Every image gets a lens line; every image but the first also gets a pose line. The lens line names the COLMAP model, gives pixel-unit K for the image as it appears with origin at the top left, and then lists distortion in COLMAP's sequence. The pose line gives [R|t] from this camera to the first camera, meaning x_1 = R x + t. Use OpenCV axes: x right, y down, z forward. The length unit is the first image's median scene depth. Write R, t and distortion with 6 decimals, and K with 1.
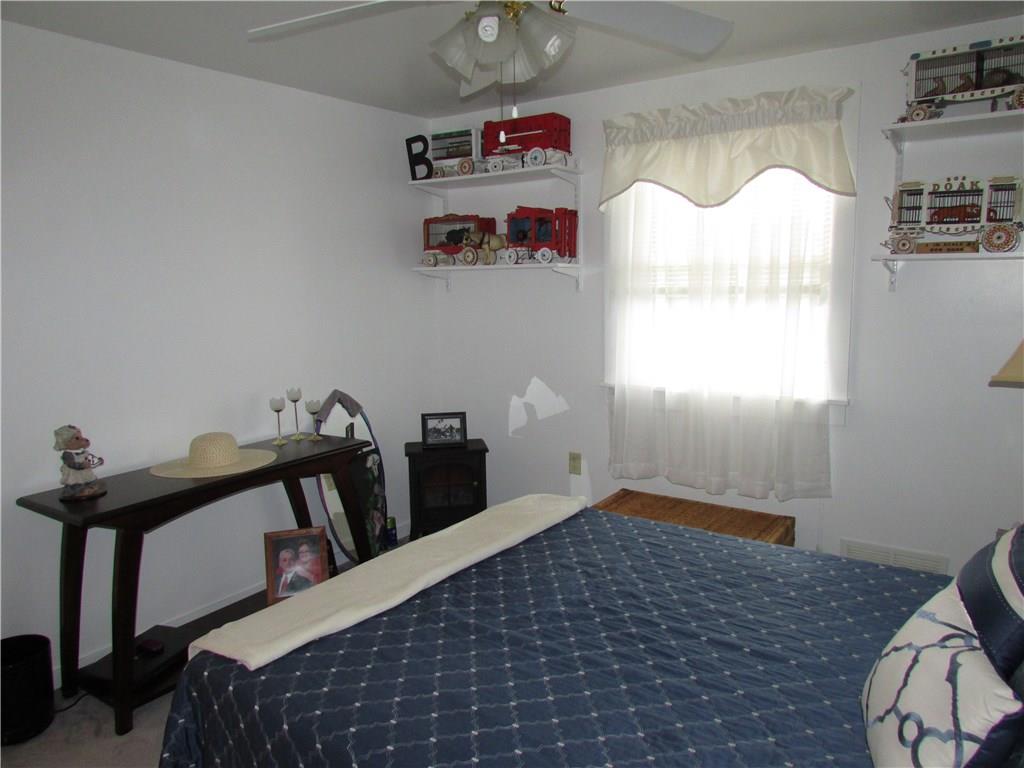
lens RADIAL K [[745.0, 0, 512.0], [0, 745.0, 384.0], [0, 0, 1]] dist [0.005198, 0.004349]
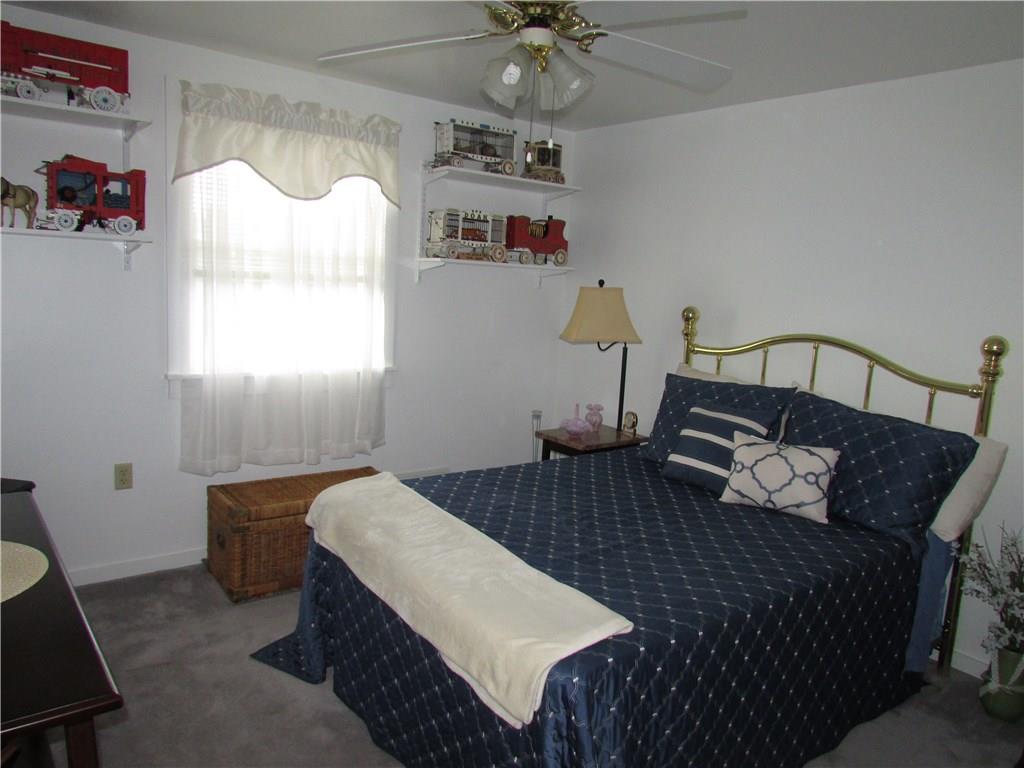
lens RADIAL K [[747.0, 0, 512.0], [0, 747.0, 384.0], [0, 0, 1]] dist [0.001346, -0.000707]
pose [[0.302032, -0.103762, 0.947634, -0.712116], [0.074711, 0.993578, 0.084981, -0.043245], [-0.950366, 0.045132, 0.307844, 0.406546]]
